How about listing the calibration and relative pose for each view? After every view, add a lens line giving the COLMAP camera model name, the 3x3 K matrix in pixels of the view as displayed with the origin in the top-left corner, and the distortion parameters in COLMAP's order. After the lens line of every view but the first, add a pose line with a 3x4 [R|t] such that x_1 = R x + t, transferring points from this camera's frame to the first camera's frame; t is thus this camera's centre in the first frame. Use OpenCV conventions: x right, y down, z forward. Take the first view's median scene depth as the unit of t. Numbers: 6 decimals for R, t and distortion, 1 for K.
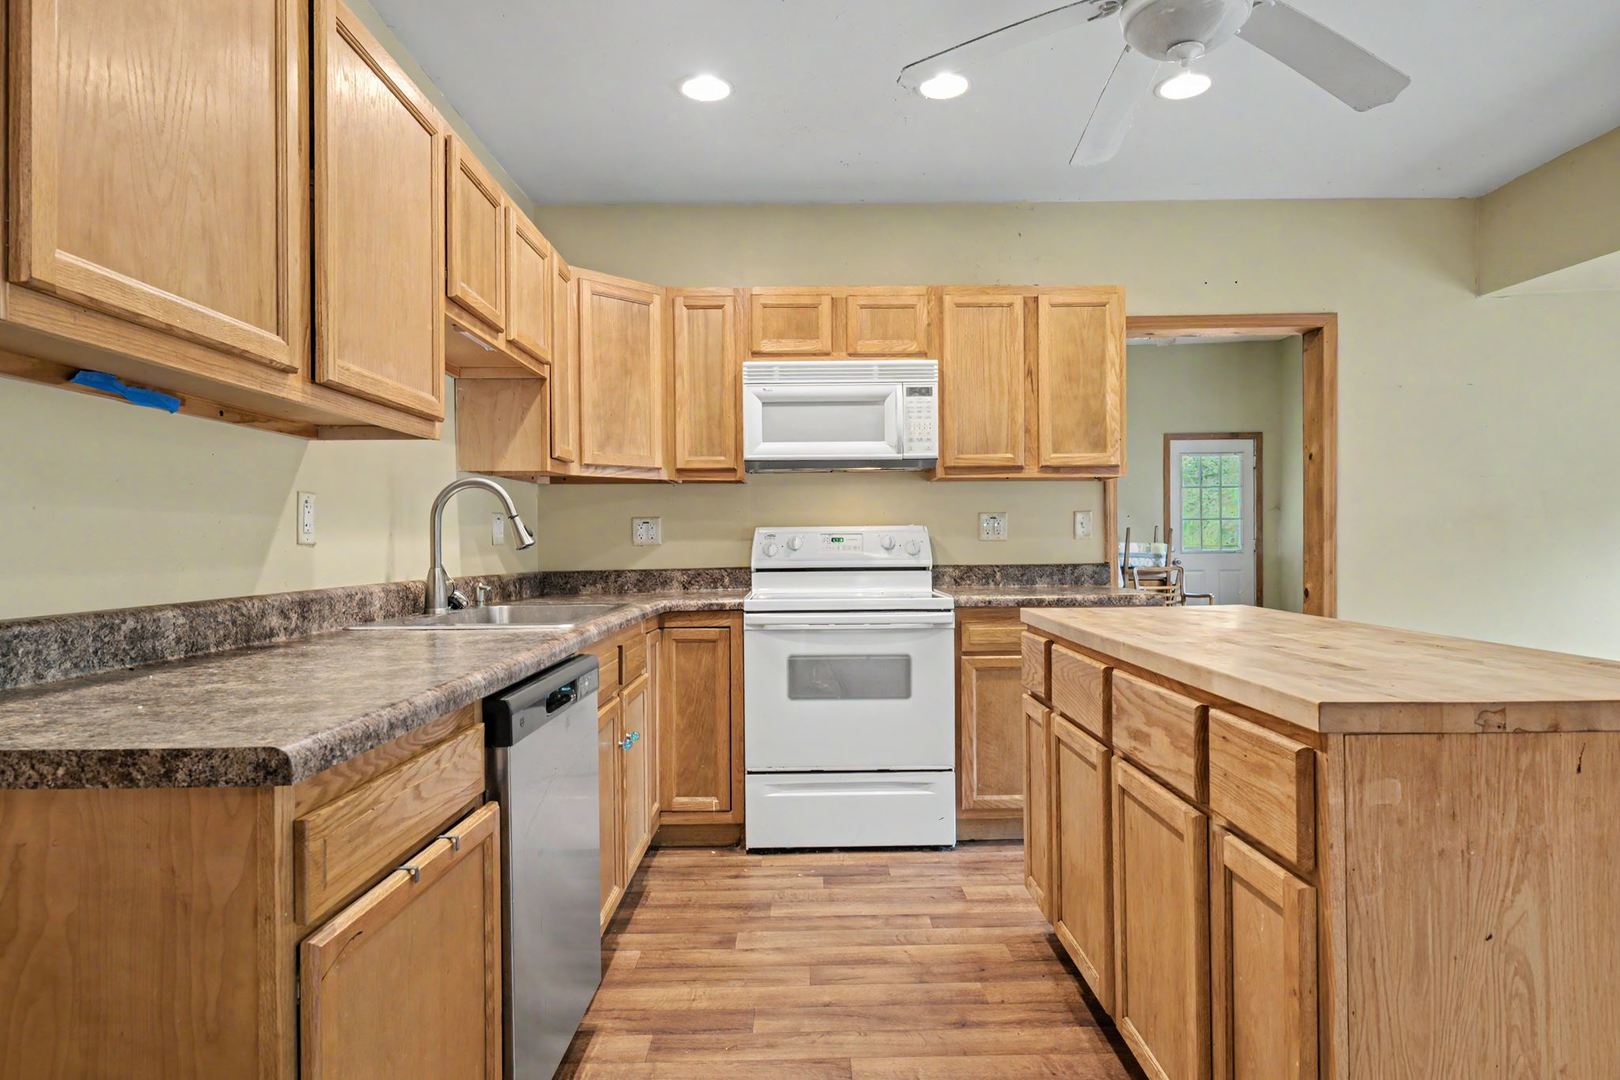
lens RADIAL K [[995.3, 0, 808.0], [0, 995.3, 540.6], [0, 0, 1]] dist [-0.001443, -0.001928]
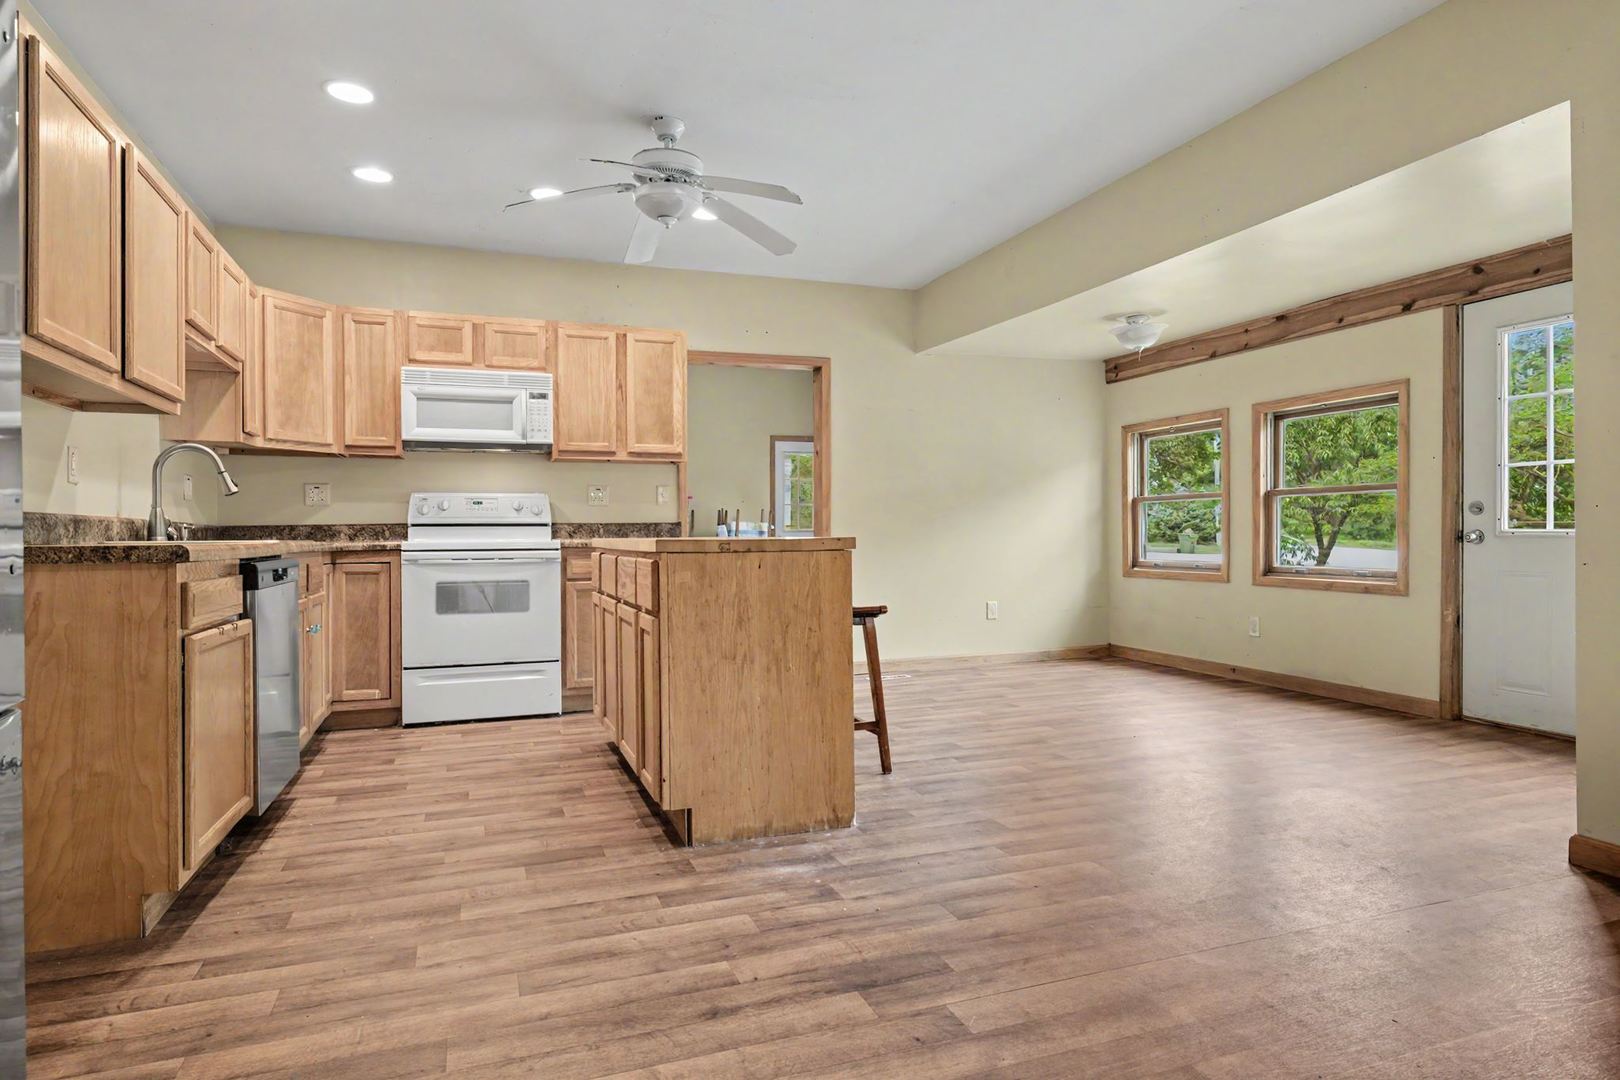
lens RADIAL K [[995.3, 0, 846.5], [0, 995.3, 540.1], [0, 0, 1]] dist [-0.001443, -0.001928]
pose [[0.937652, 0.002582, 0.347565, 0.033708], [-0.003179, 0.999994, 0.001148, 0.052991], [-0.347560, -0.002181, 0.937655, -0.489699]]
